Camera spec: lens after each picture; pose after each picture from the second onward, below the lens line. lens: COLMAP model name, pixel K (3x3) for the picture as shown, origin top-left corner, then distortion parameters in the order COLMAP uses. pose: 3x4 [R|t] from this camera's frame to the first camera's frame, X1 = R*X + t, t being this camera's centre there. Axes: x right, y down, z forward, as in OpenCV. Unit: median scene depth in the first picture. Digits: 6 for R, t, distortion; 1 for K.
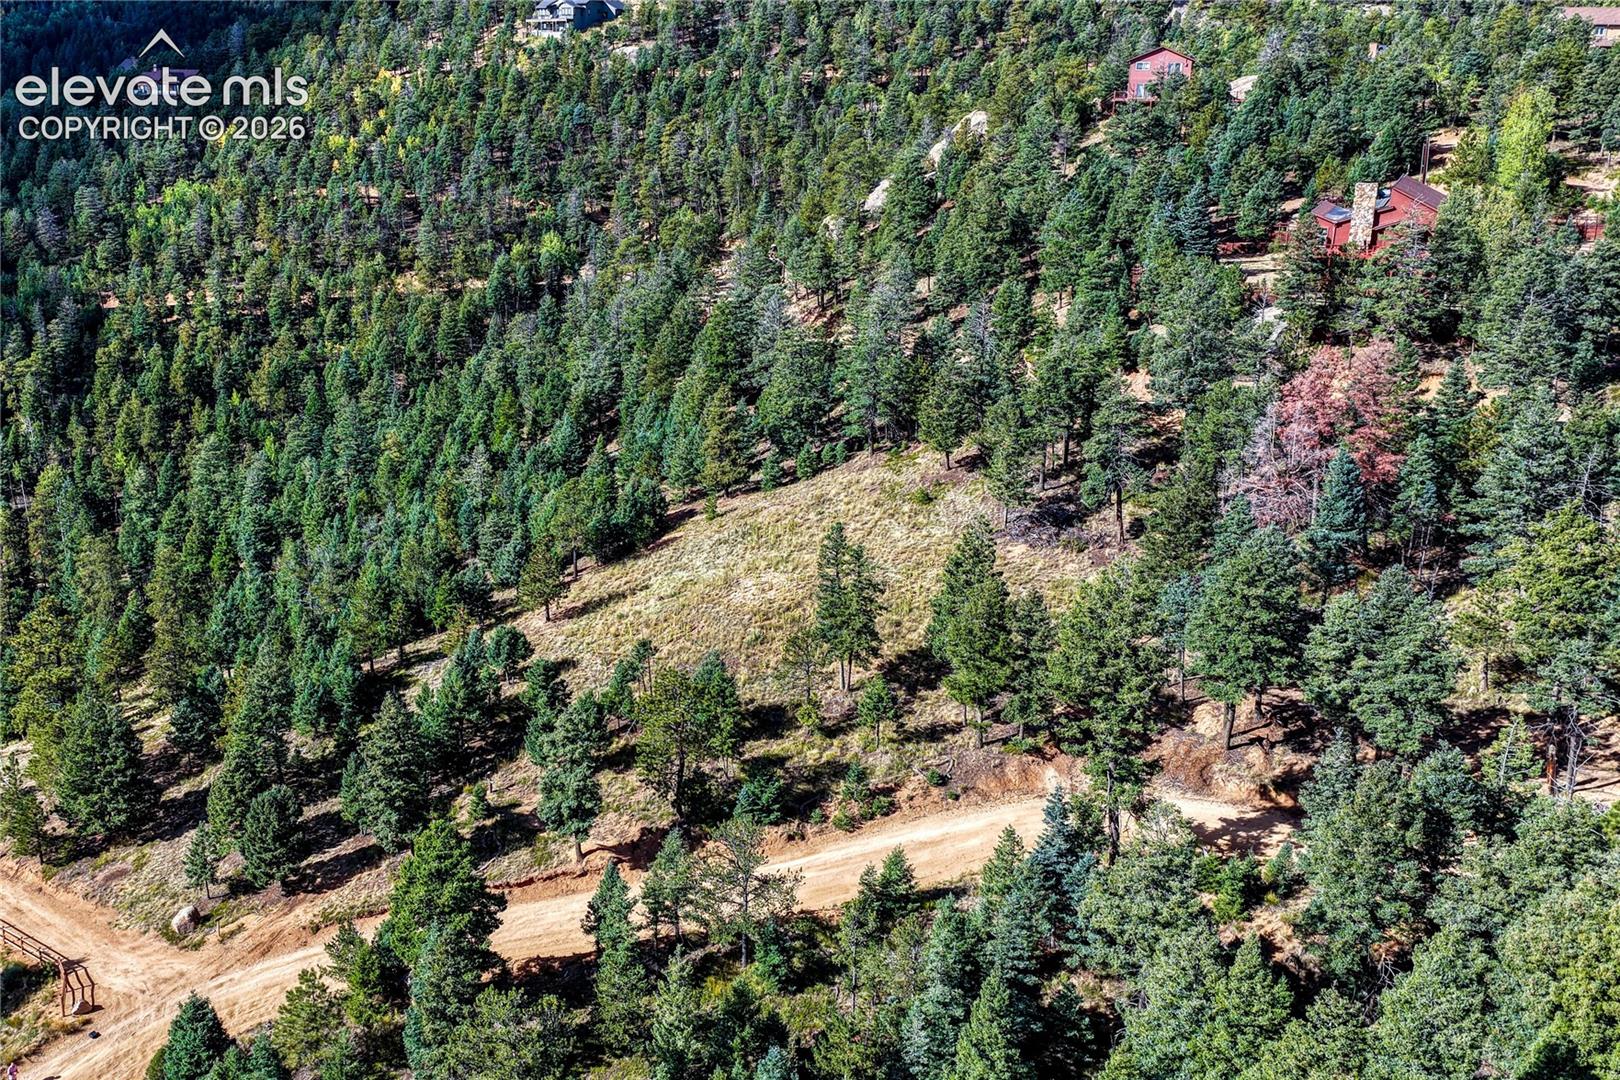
lens RADIAL K [[1618.4, 0, 667.4], [0, 1618.4, 550.1], [0, 0, 1]] dist [0.067160, -0.069890]
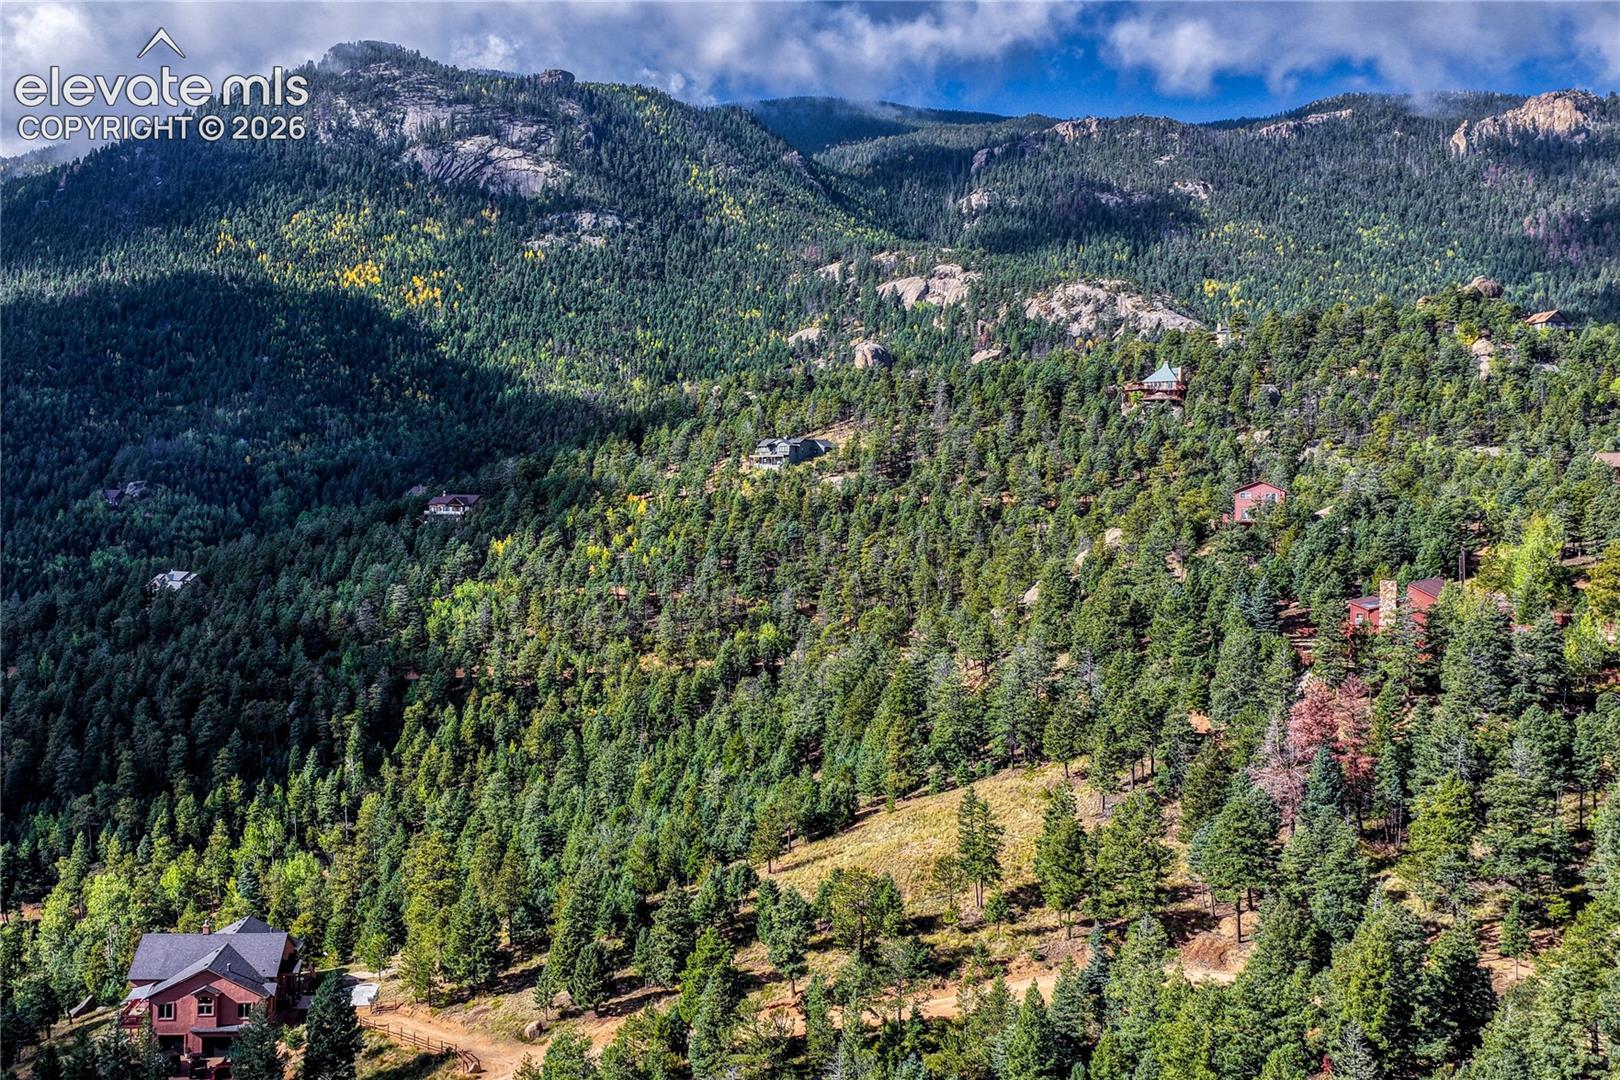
lens RADIAL K [[1615.4, 0, 675.8], [0, 1615.4, 538.3], [0, 0, 1]] dist [0.076395, -0.122262]
pose [[0.992642, 0.008050, -0.120818, 0.010347], [-0.038900, 0.966096, -0.255235, 0.108229], [0.114667, 0.258057, 0.959301, -0.364101]]
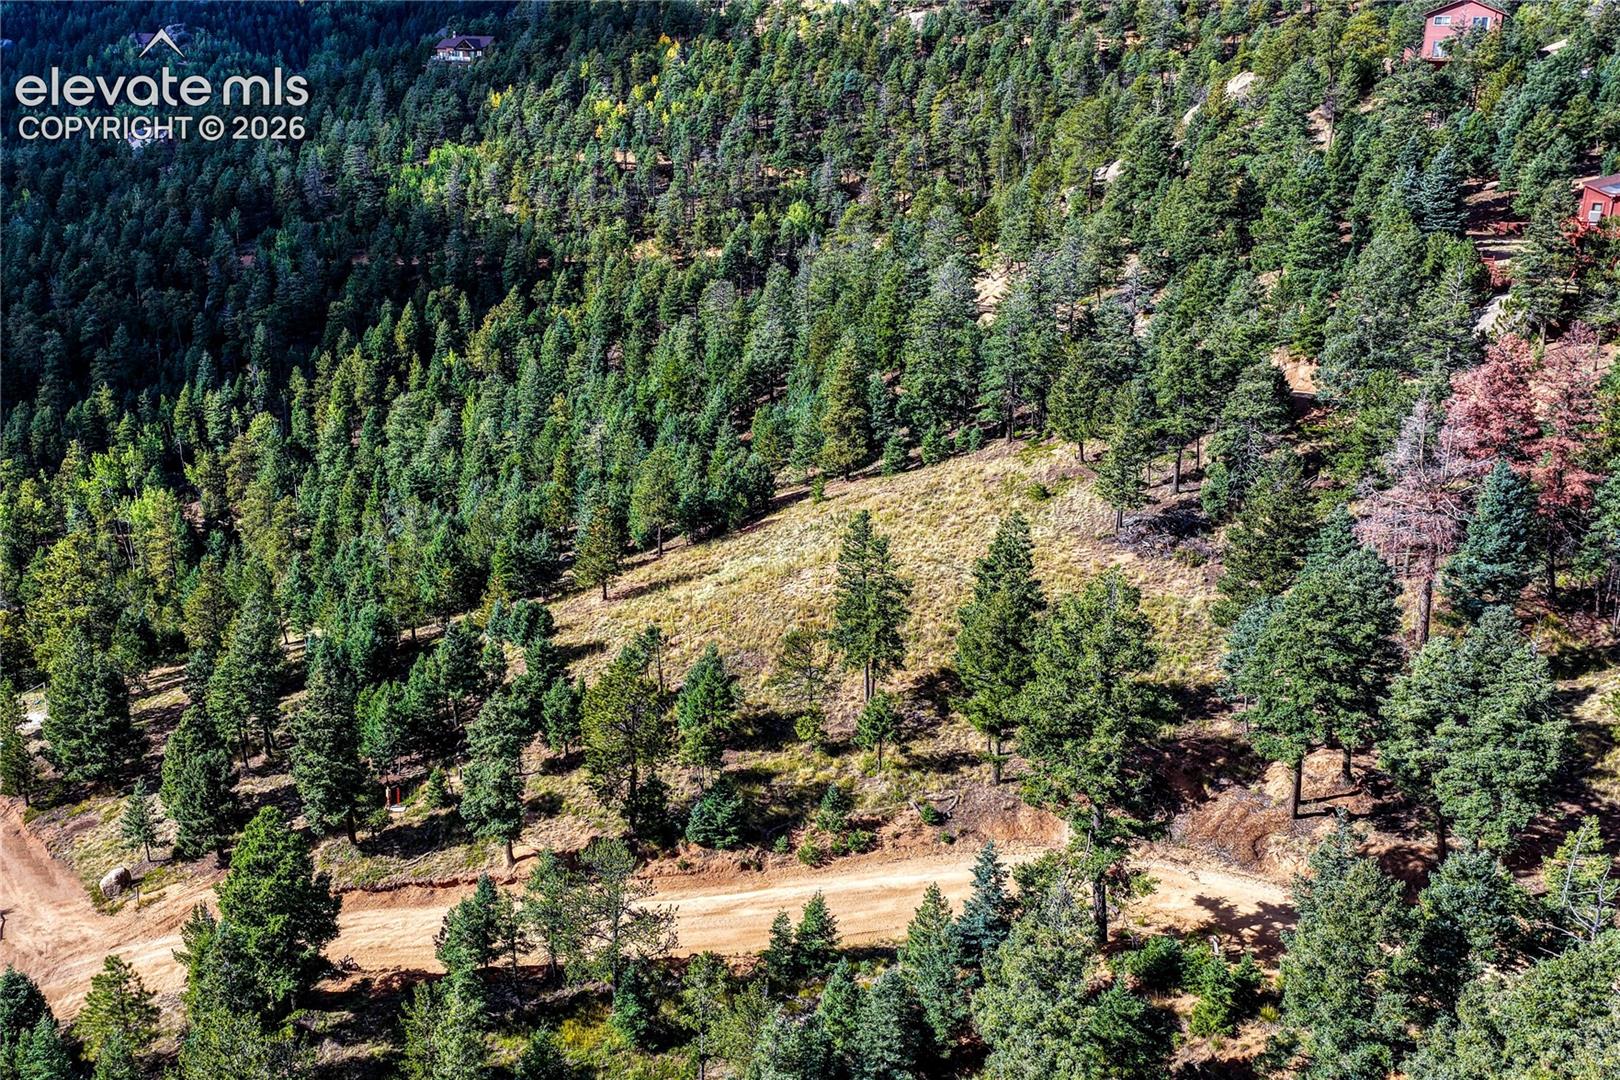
lens RADIAL K [[1618.4, 0, 667.4], [0, 1618.4, 550.1], [0, 0, 1]] dist [0.067160, -0.069890]
pose [[0.976702, 0.071908, -0.202194, 0.126797], [-0.070057, 0.997410, 0.016302, -0.001598], [0.202842, -0.001757, 0.979210, 0.091371]]
